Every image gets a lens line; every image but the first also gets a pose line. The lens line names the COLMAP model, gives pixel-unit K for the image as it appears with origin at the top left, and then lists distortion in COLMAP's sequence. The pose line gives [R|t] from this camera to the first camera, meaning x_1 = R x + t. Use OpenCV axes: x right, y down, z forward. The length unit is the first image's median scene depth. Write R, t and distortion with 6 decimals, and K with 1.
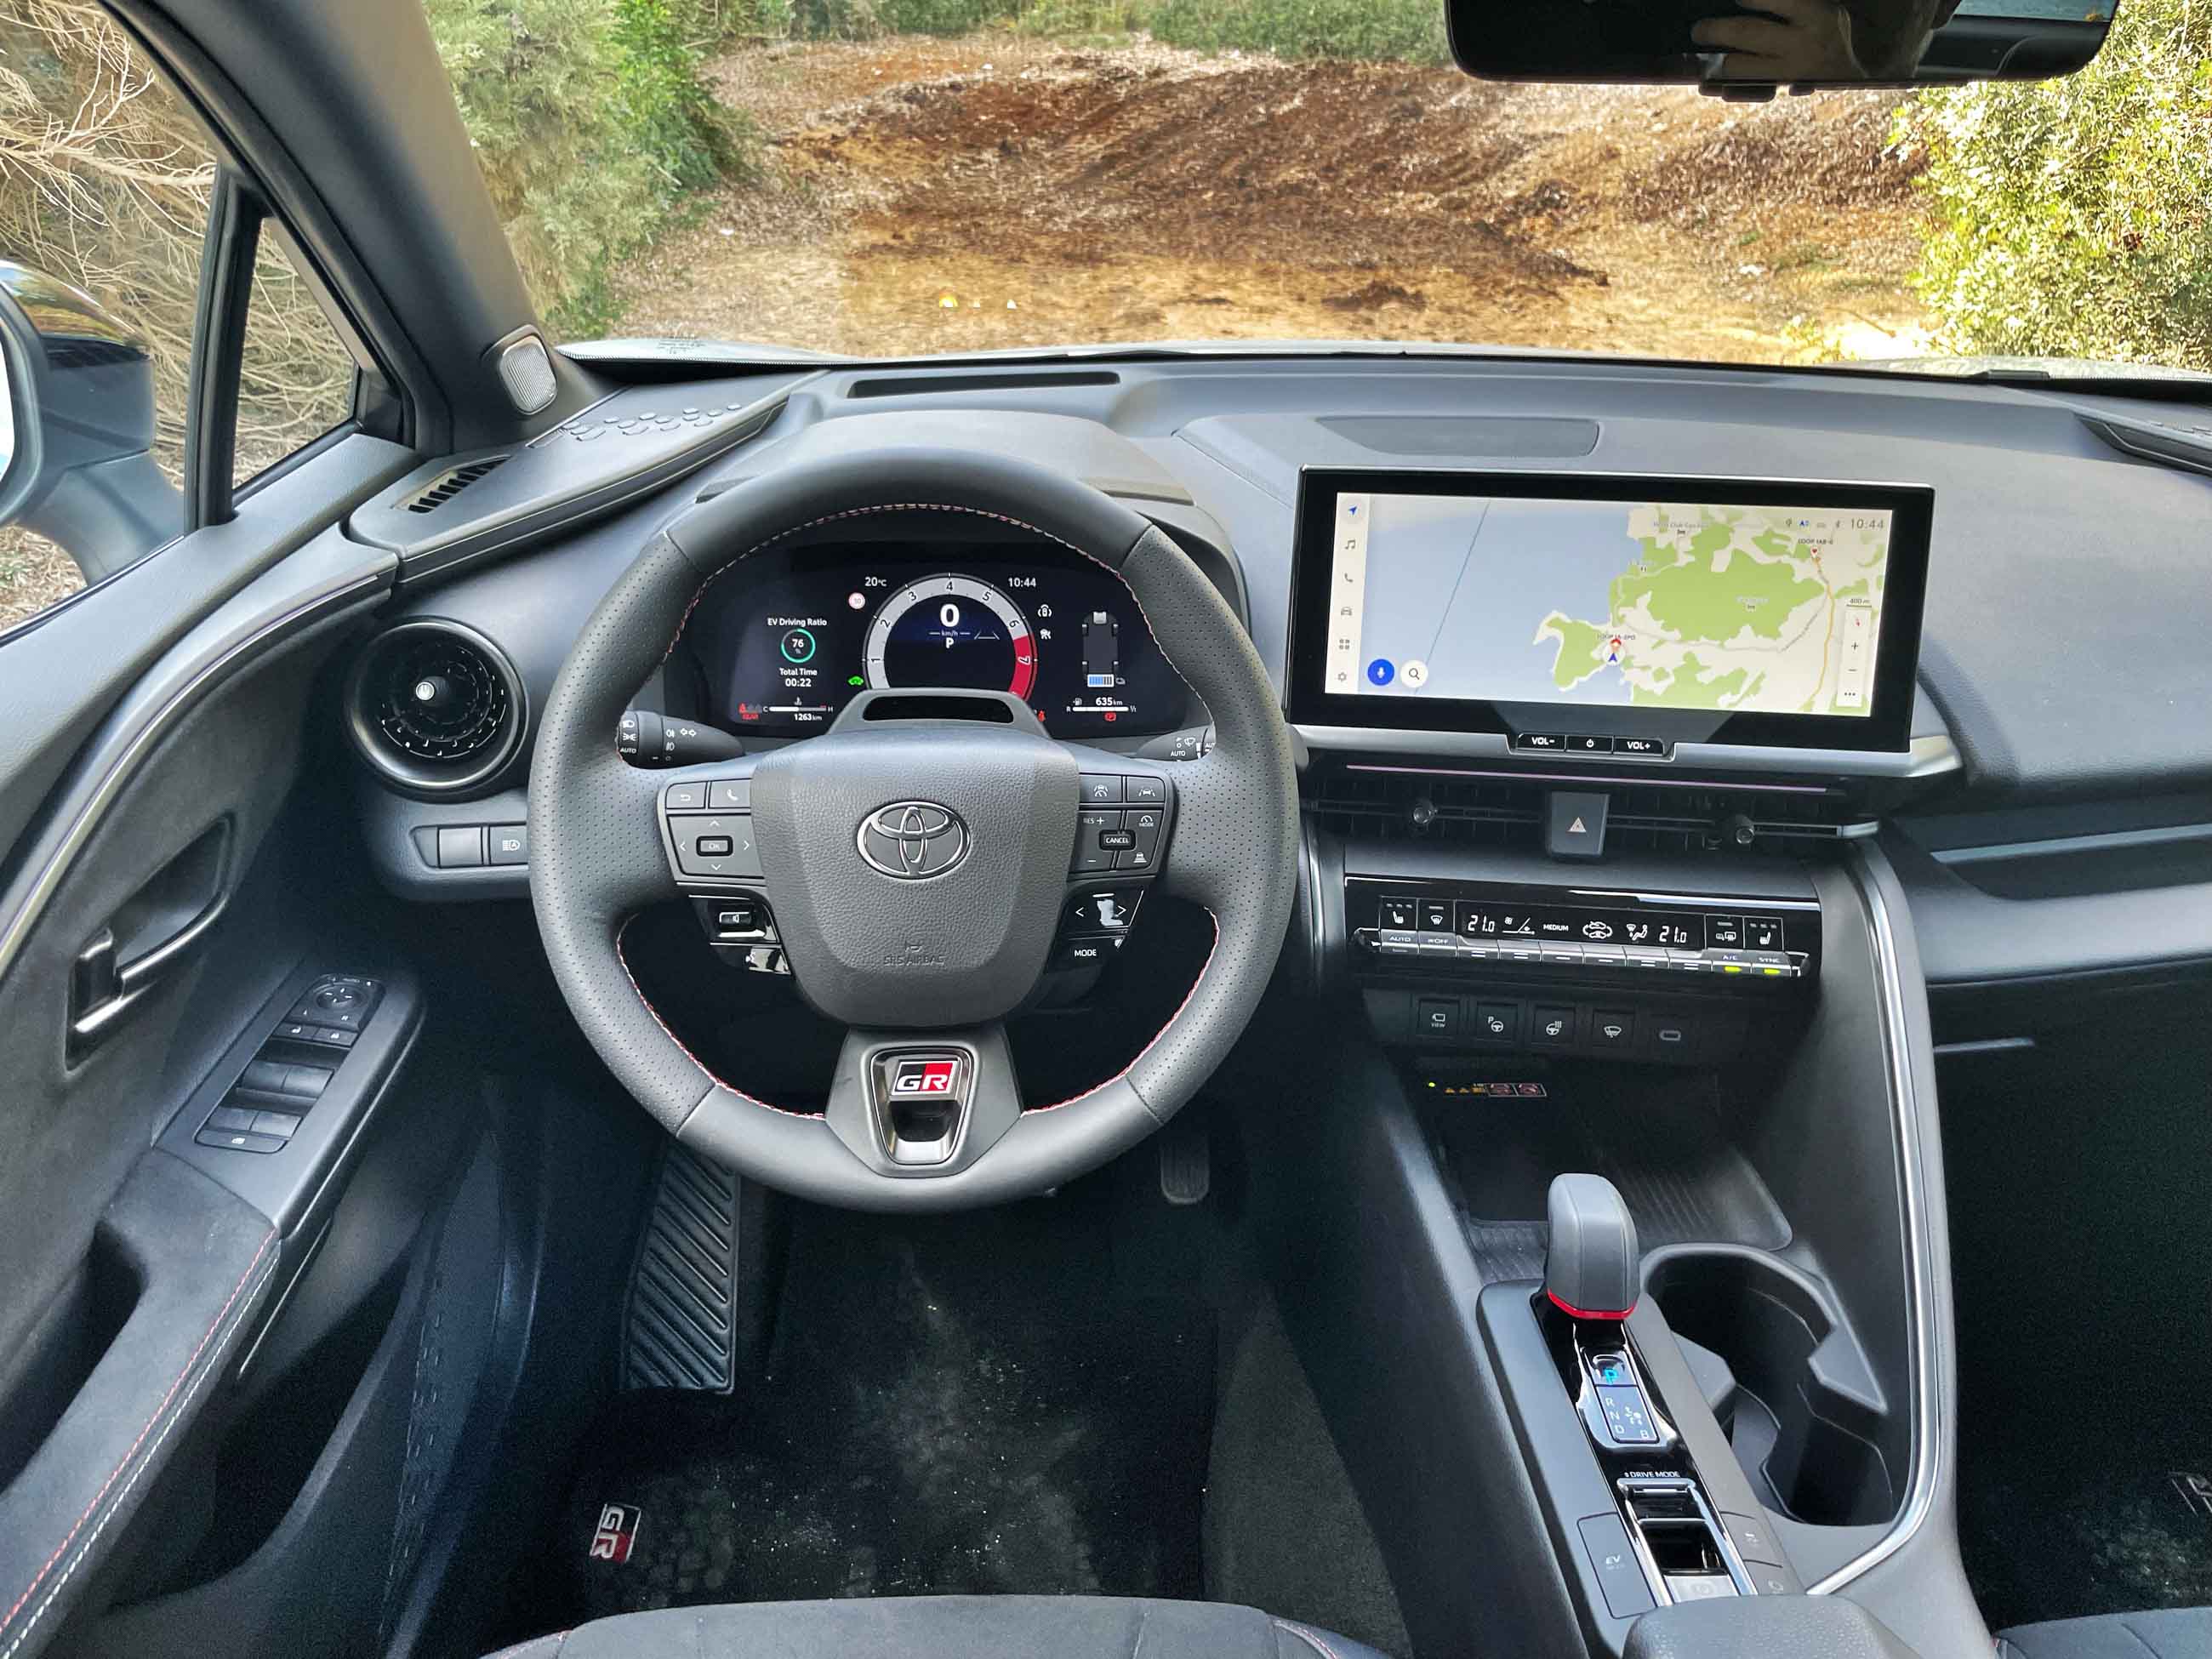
lens RADIAL K [[1651.0, 0, 1106.0], [0, 1651.0, 829.5], [0, 0, 1]] dist [0.069522, -0.085743]
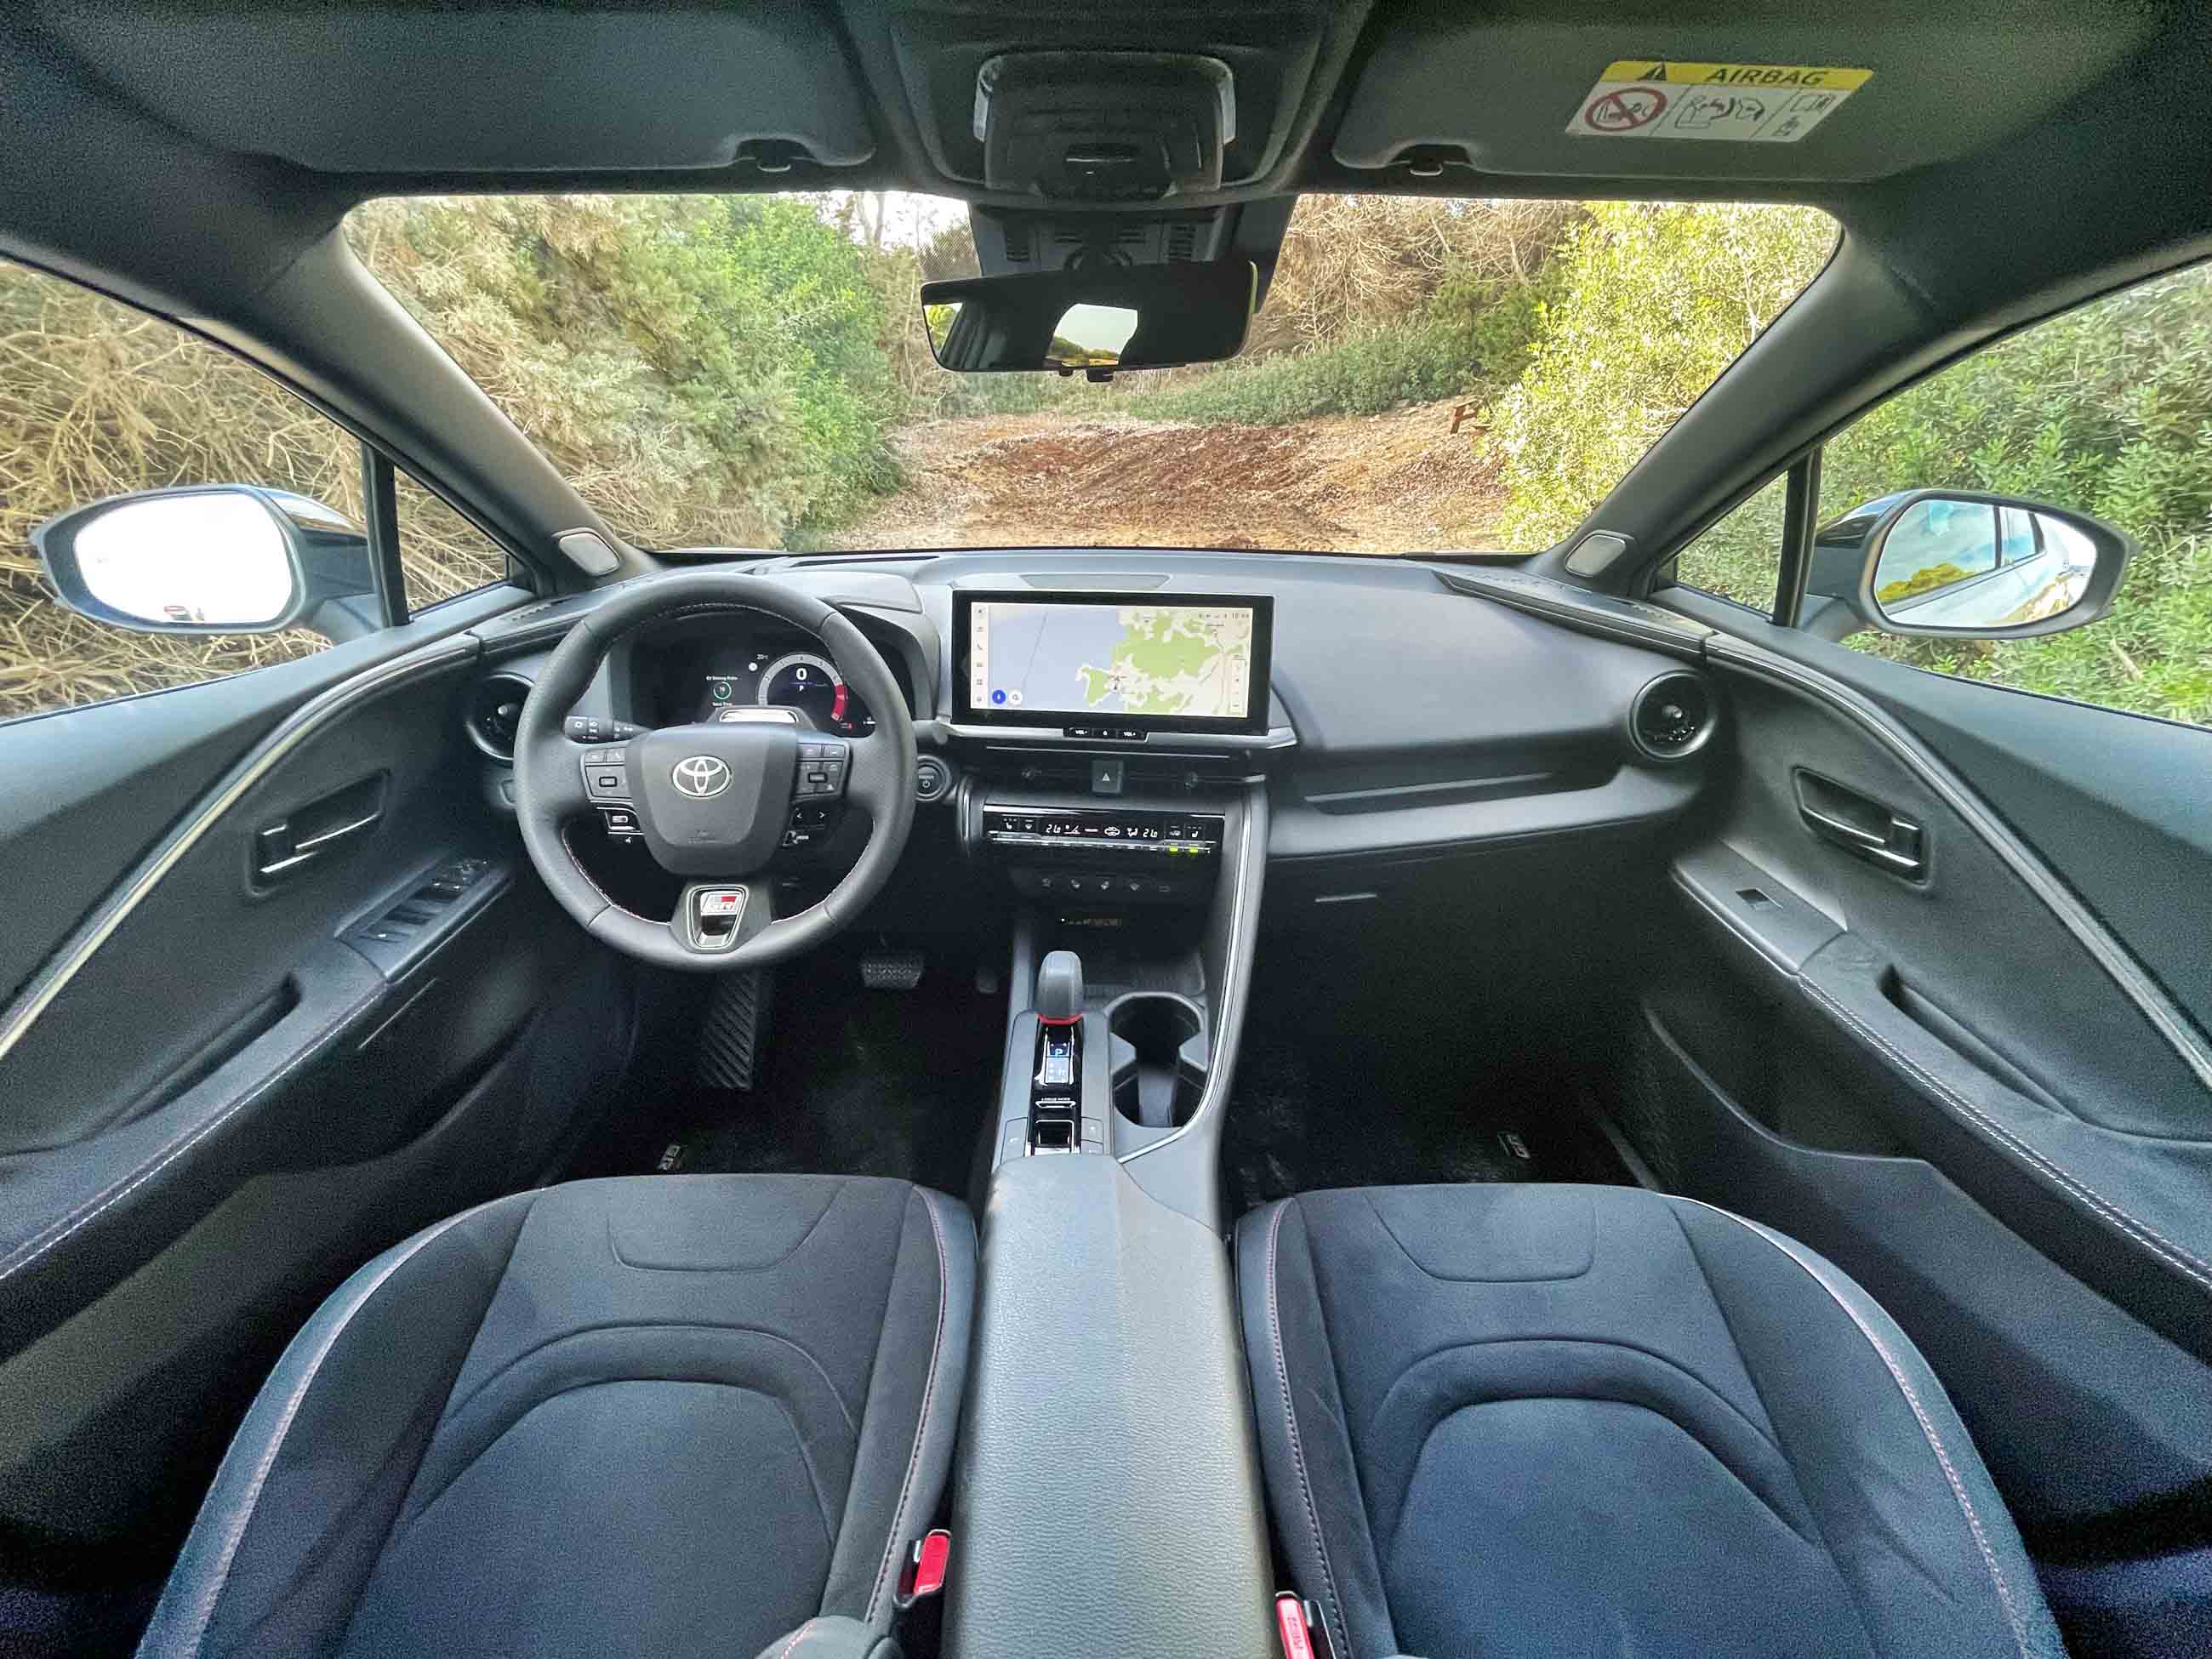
lens RADIAL K [[871.1, 0, 1095.3], [0, 871.1, 822.2], [0, 0, 1]] dist [0.000775, -0.000202]
pose [[0.999636, -0.005141, -0.026471, 0.307287], [0.004951, 0.999962, -0.007241, 0.057723], [0.026507, 0.007107, 0.999623, 0.002388]]
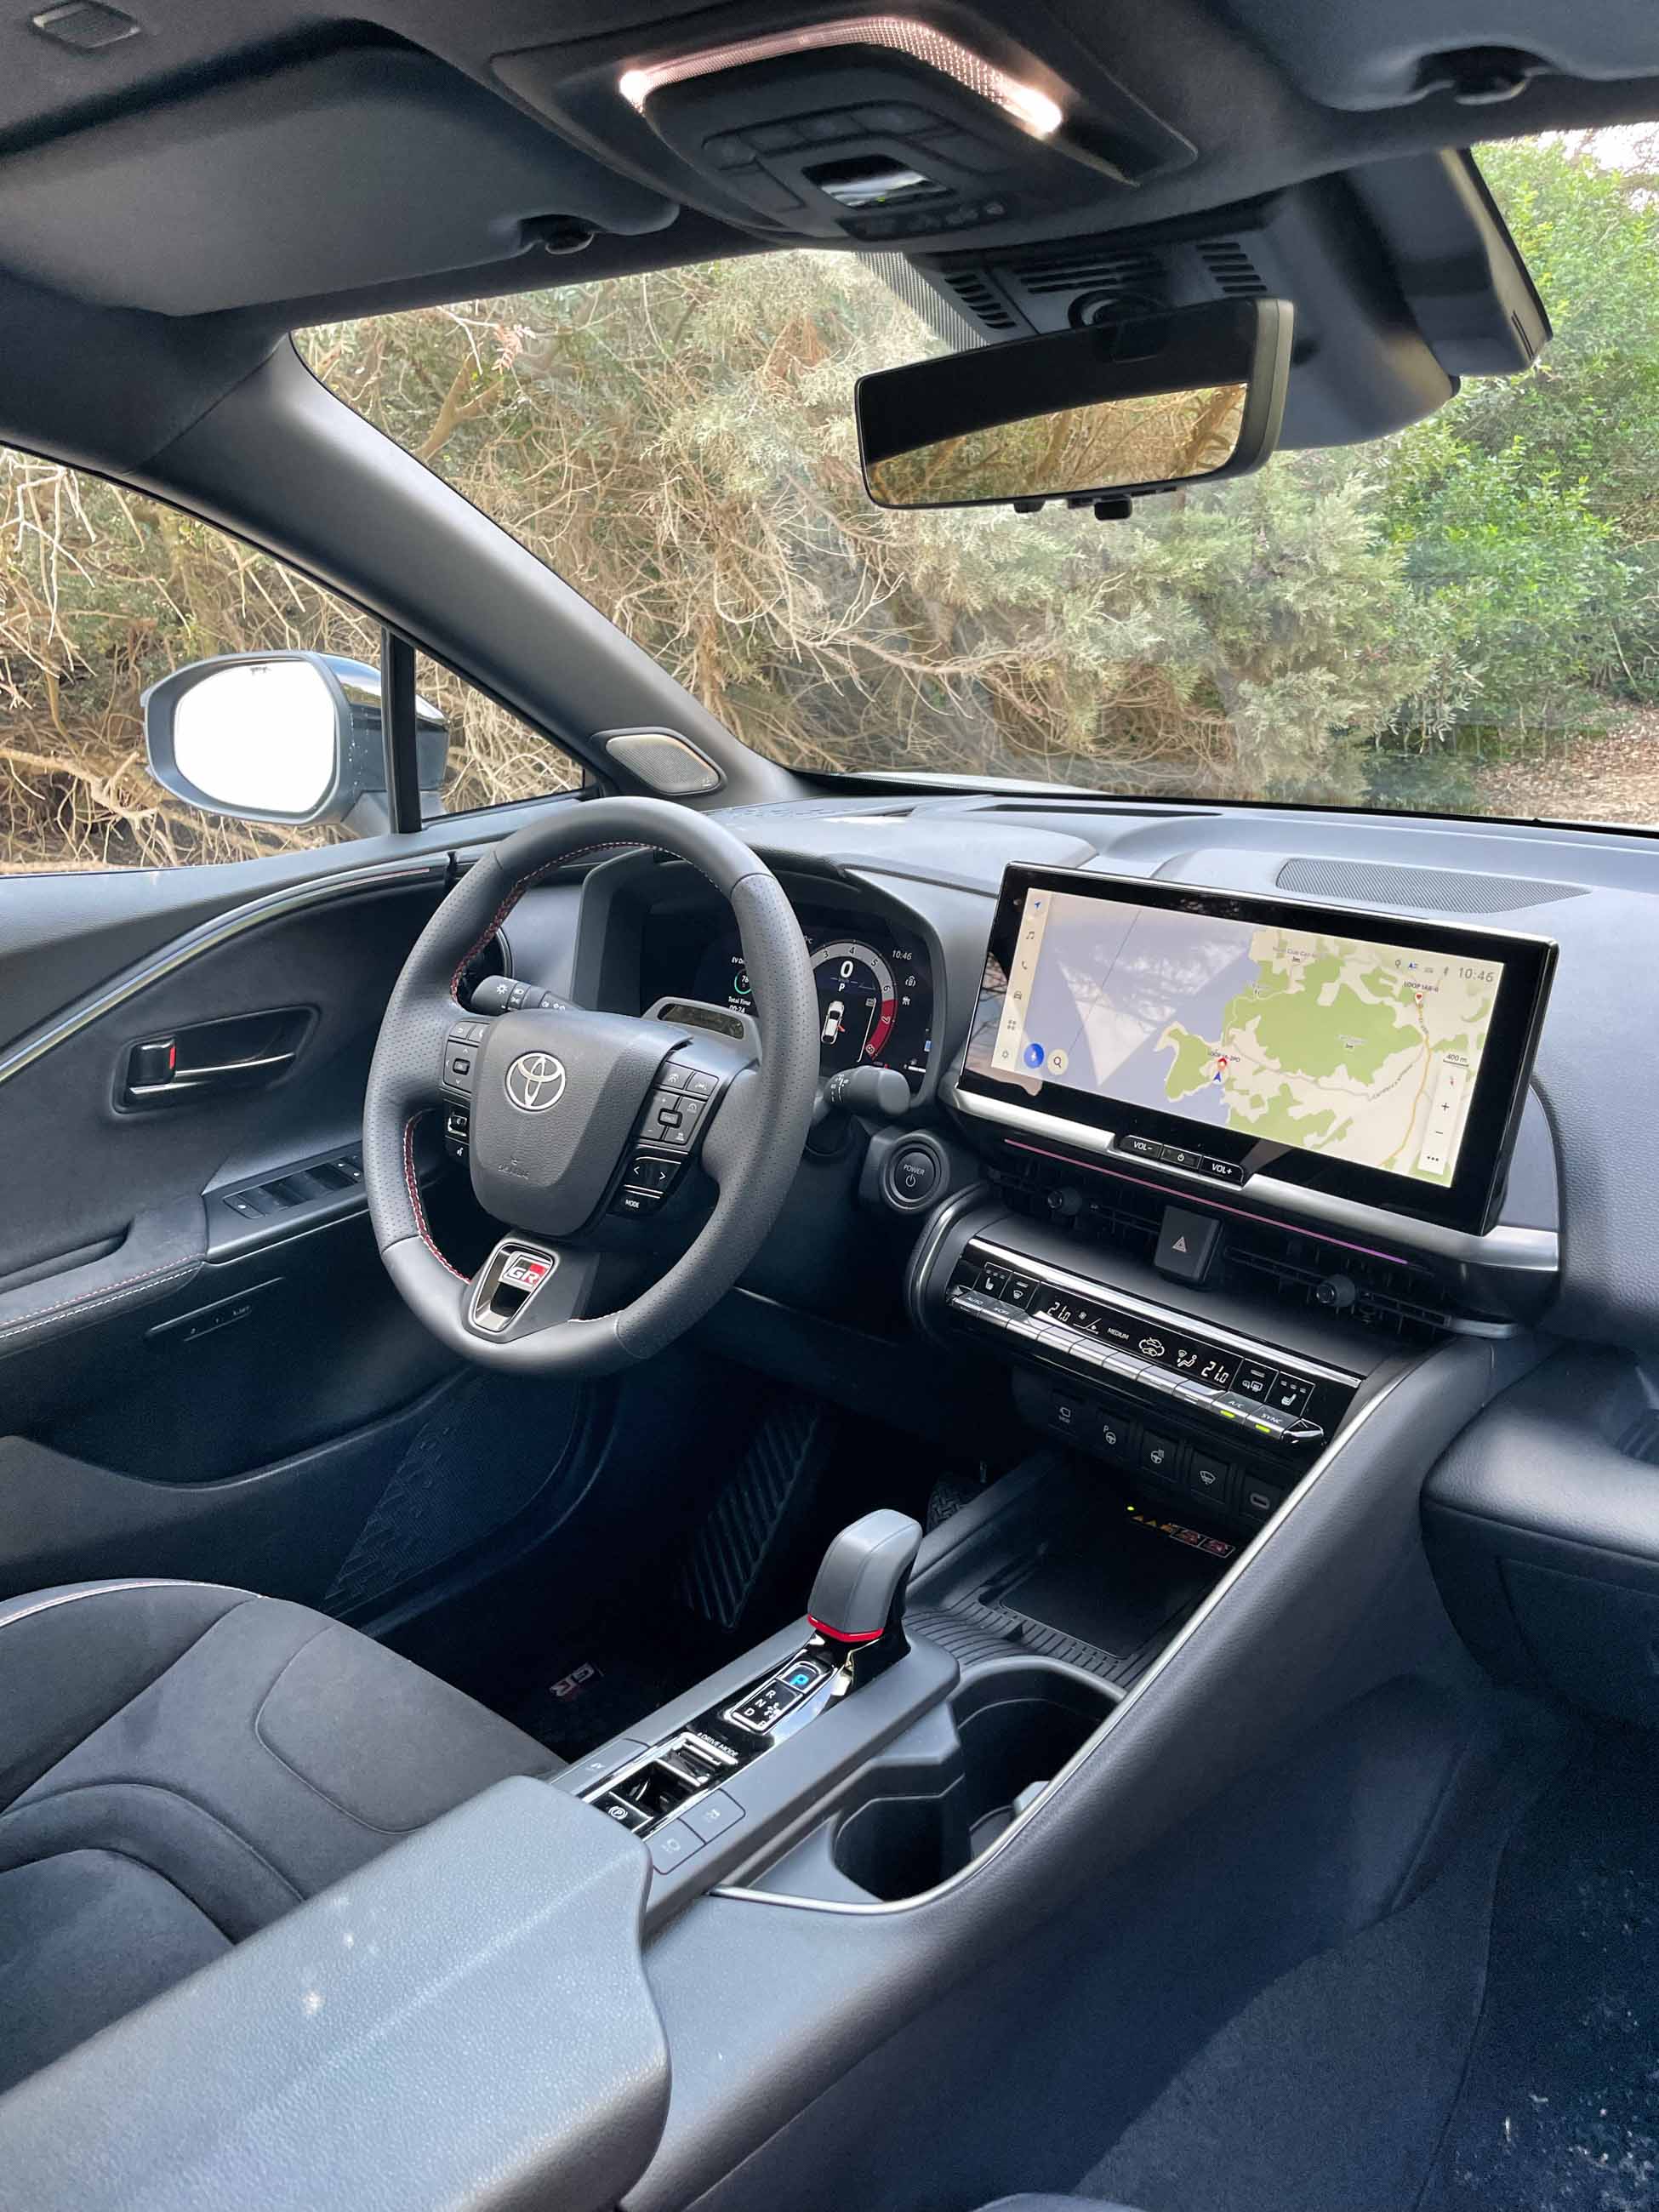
lens RADIAL K [[1651.0, 0, 829.5], [0, 1651.0, 1106.0], [0, 0, 1]] dist [0.069522, -0.085743]
pose [[0.756642, 0.182592, -0.627816, 0.748950], [-0.263402, 0.963973, -0.037092, 0.010137], [0.598425, 0.193434, 0.777477, 0.103713]]
